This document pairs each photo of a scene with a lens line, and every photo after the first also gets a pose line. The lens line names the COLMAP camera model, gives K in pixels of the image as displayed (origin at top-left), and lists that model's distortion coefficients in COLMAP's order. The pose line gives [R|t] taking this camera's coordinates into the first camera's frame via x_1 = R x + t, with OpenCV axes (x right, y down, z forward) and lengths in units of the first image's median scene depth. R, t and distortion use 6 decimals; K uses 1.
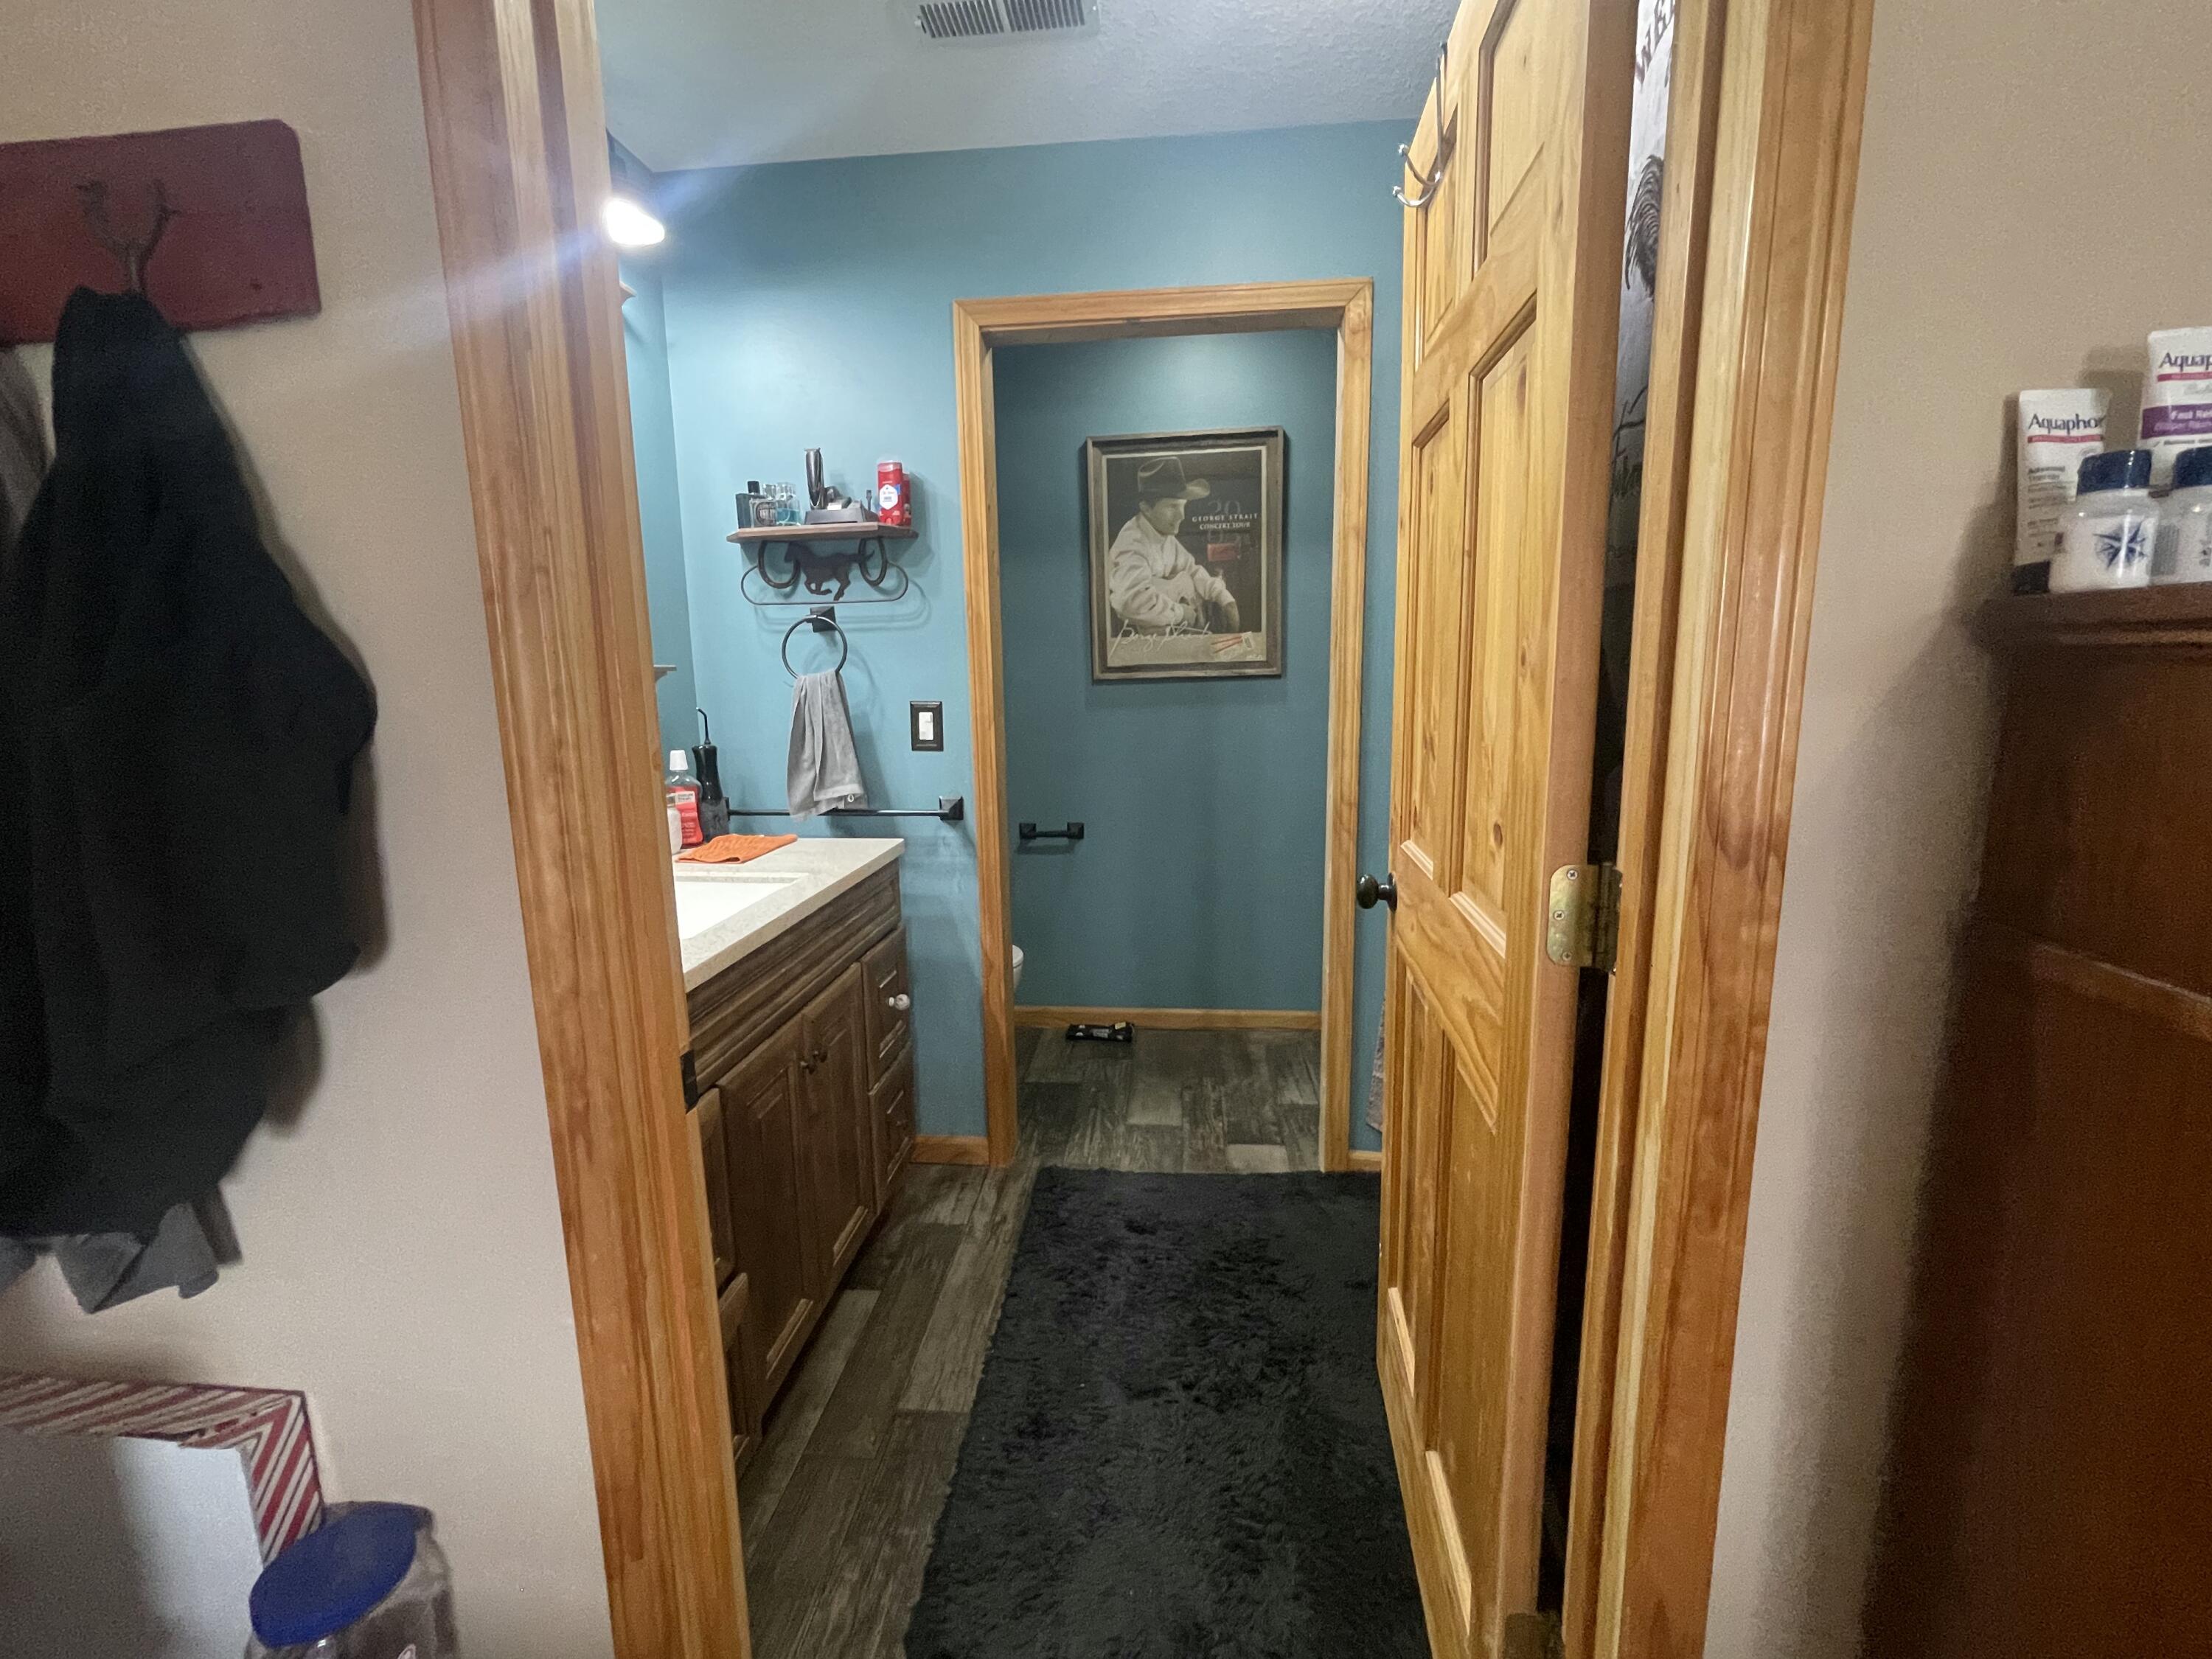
lens RADIAL K [[943.4, 0, 1100.4], [0, 943.4, 826.3], [0, 0, 1]] dist [-0.000545, -0.000073]
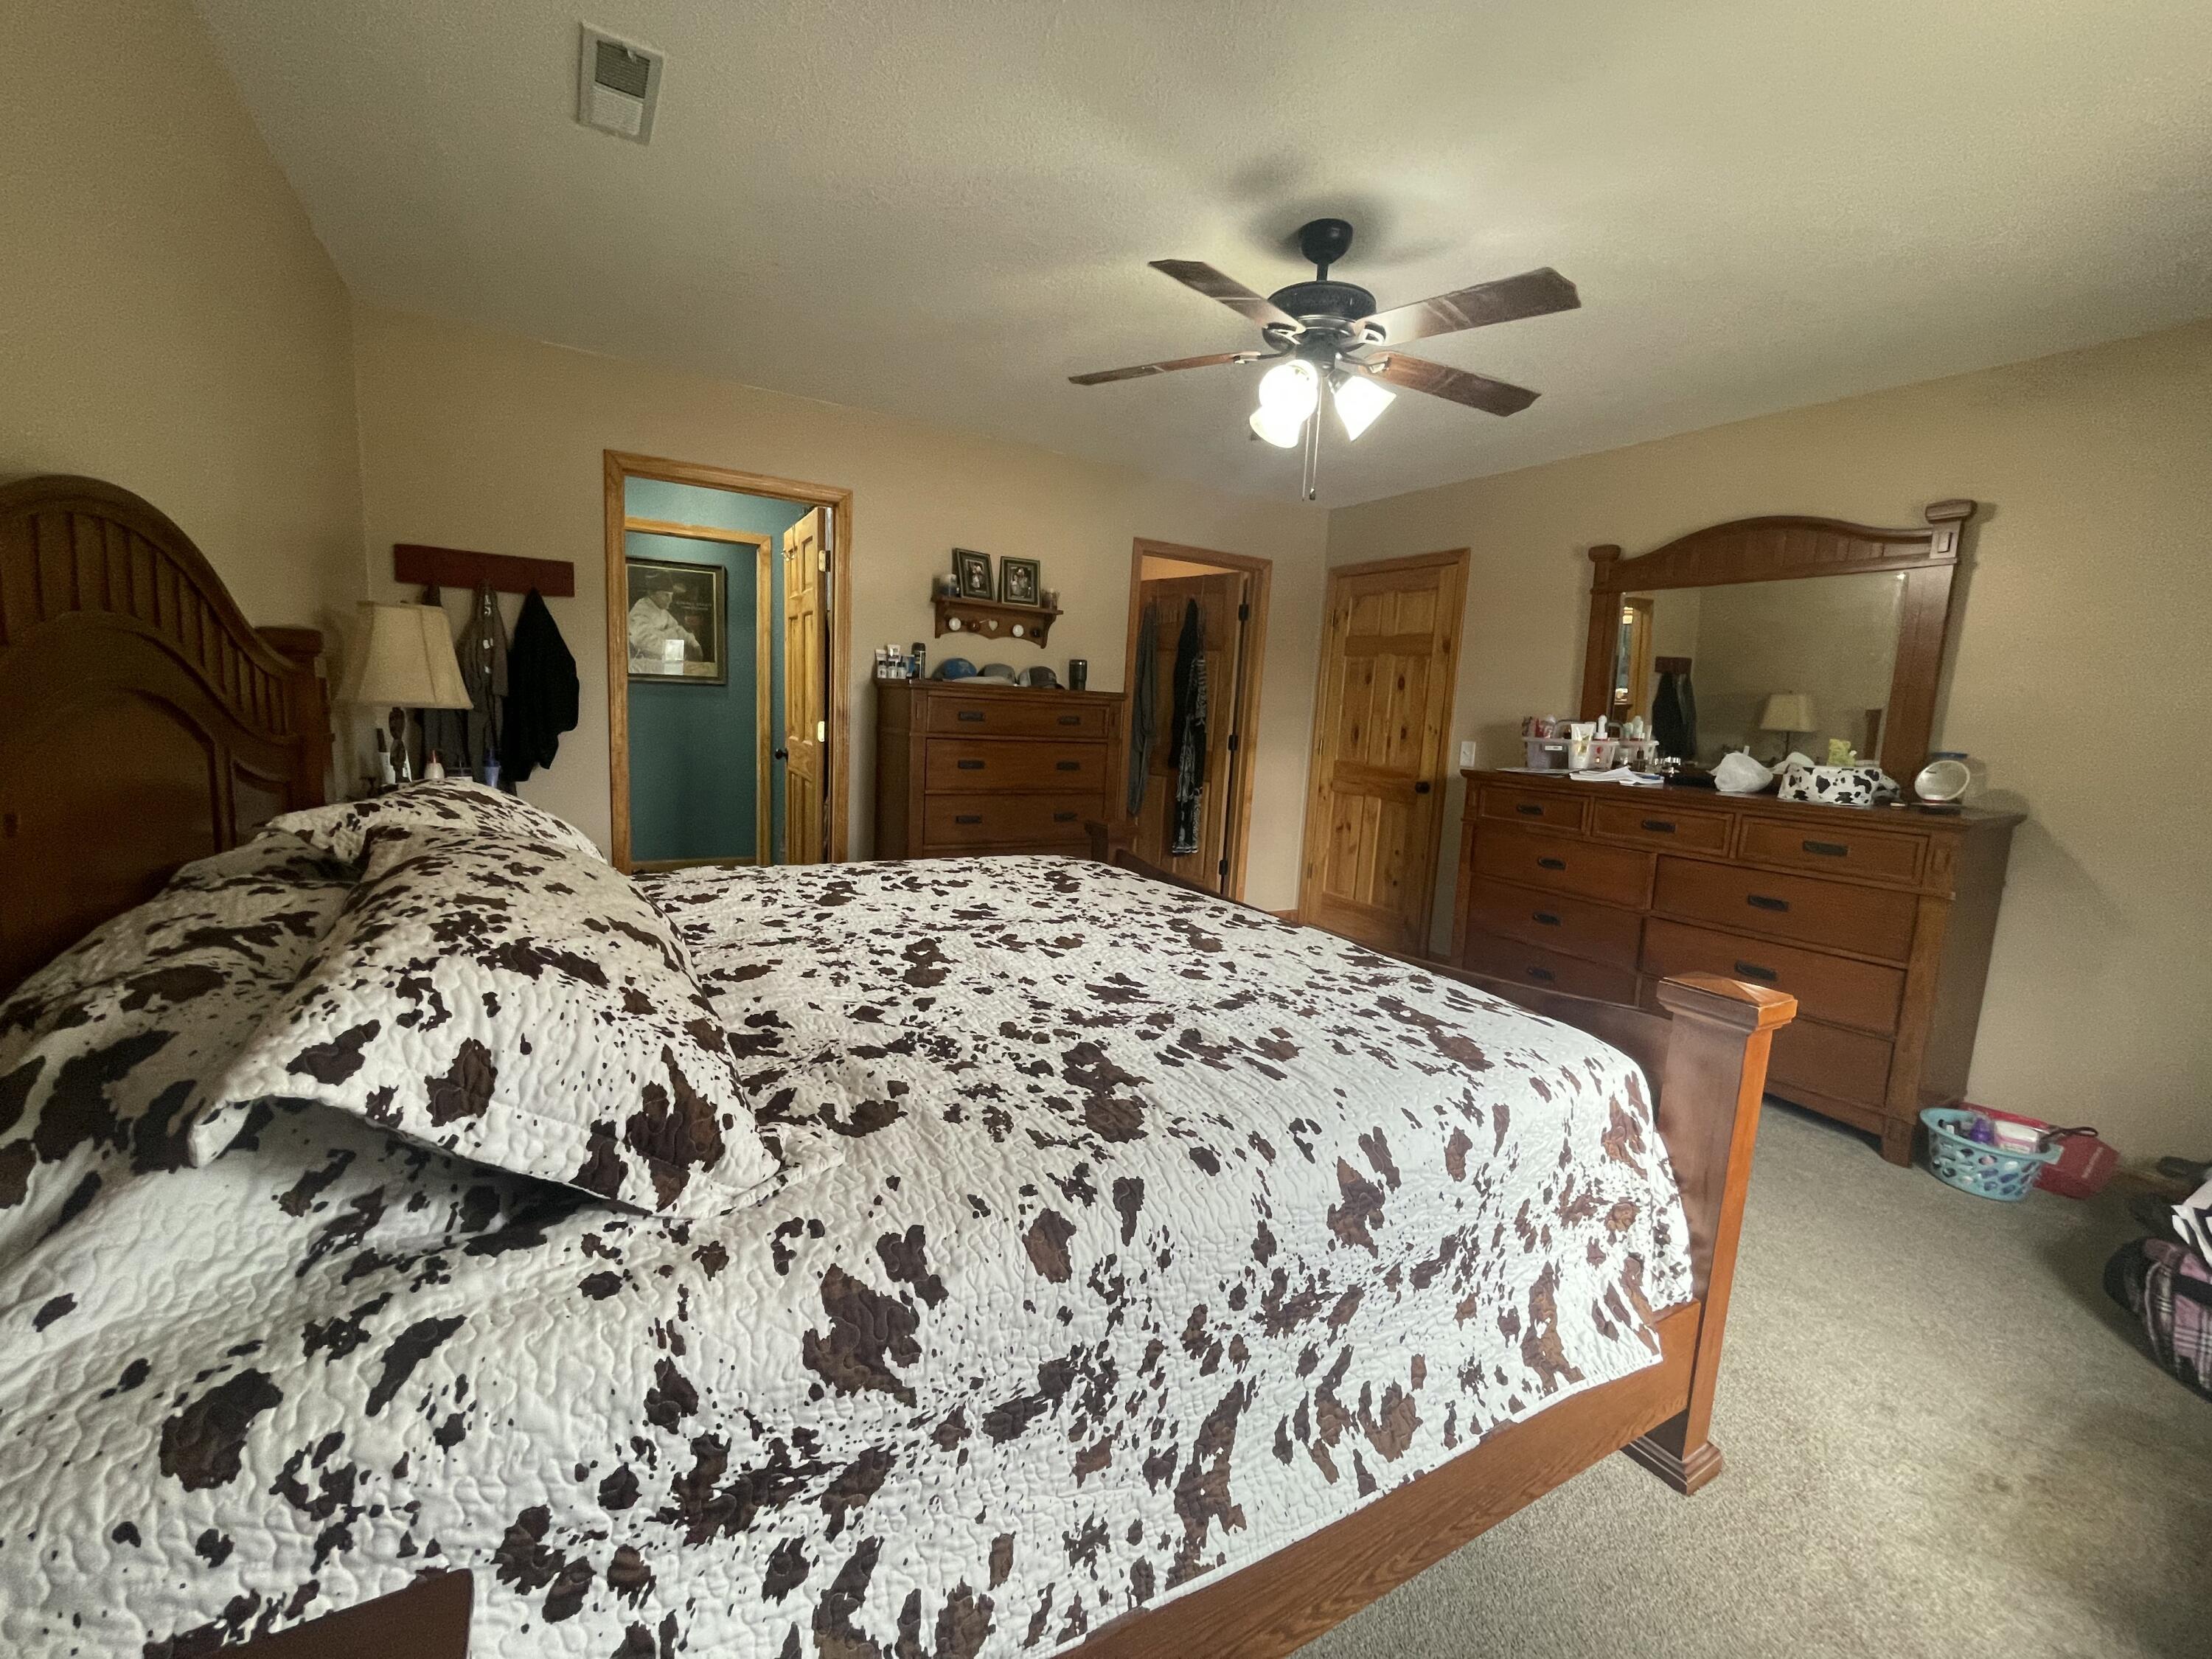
lens RADIAL K [[943.4, 0, 1101.9], [0, 943.4, 838.7], [0, 0, 1]] dist [-0.000545, -0.000073]
pose [[0.804204, -0.023825, 0.593876, -0.371665], [0.030796, 0.999524, -0.001604, 0.200360], [-0.593555, 0.019579, 0.804555, -1.112303]]
